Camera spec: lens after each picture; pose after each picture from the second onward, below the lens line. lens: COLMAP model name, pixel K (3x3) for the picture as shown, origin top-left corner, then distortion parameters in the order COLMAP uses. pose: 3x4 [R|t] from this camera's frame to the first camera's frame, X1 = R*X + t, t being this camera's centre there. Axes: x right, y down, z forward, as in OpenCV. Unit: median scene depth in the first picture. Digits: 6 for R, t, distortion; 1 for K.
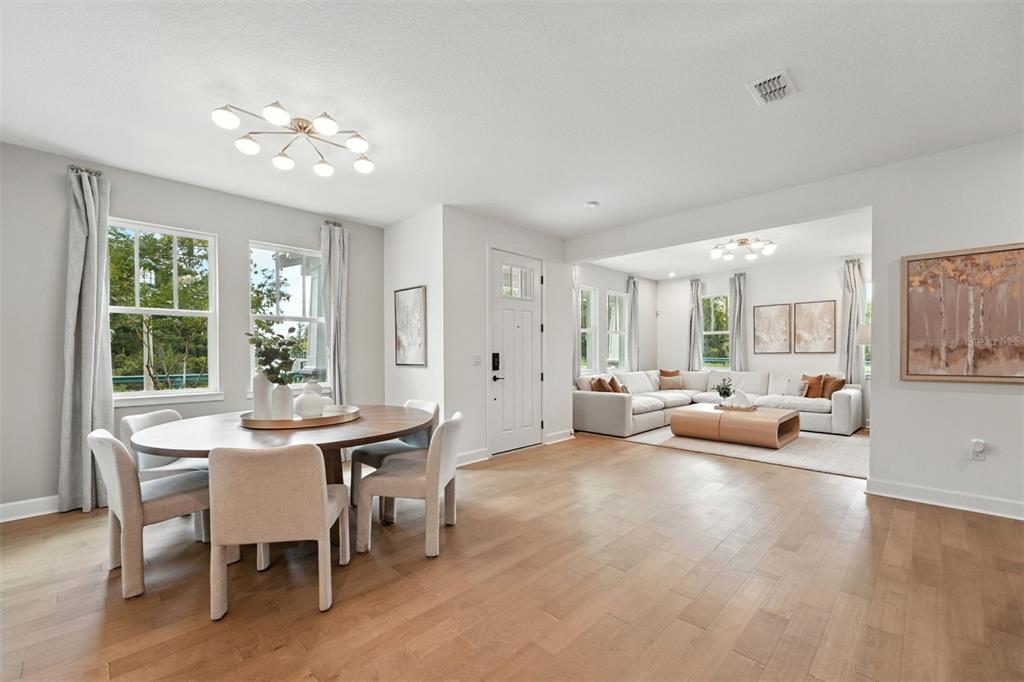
lens RADIAL K [[421.9, 0, 515.2], [0, 421.9, 356.3], [0, 0, 1]] dist [0.001001, -0.000252]
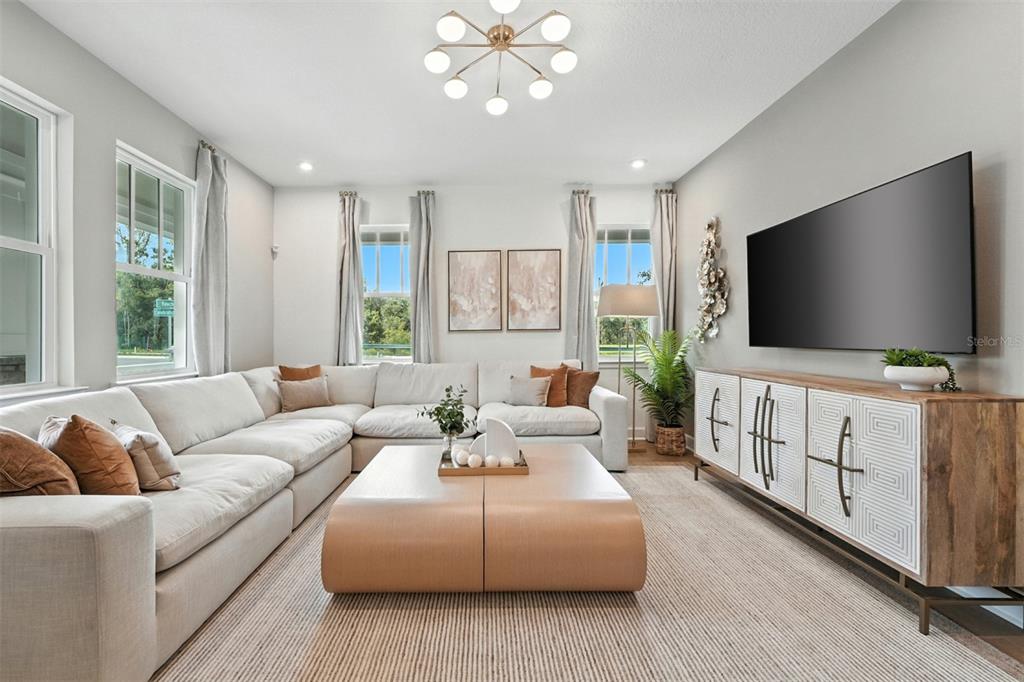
lens RADIAL K [[421.9, 0, 475.9], [0, 421.9, 335.0], [0, 0, 1]] dist [0.001001, -0.000252]
pose [[0.719268, 0.005525, 0.694710, 0.206283], [0.009393, 0.999800, -0.017676, 0.009194], [-0.694669, 0.019239, 0.719072, 0.606569]]
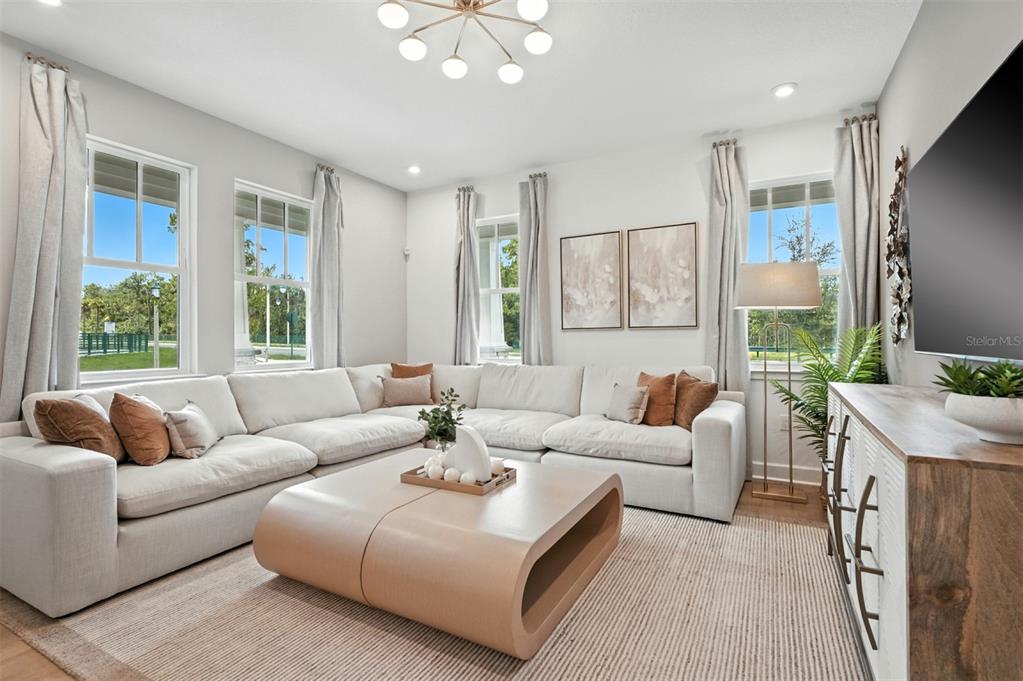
lens RADIAL K [[477.0, 0, 515.1], [0, 477.0, 328.6], [0, 0, 1]] dist [-0.001755, 0.001064]
pose [[0.959611, 0.007612, 0.281227, 0.381833], [0.000625, 0.999574, -0.029189, 0.009256], [-0.281329, 0.028186, 0.959197, 0.505704]]
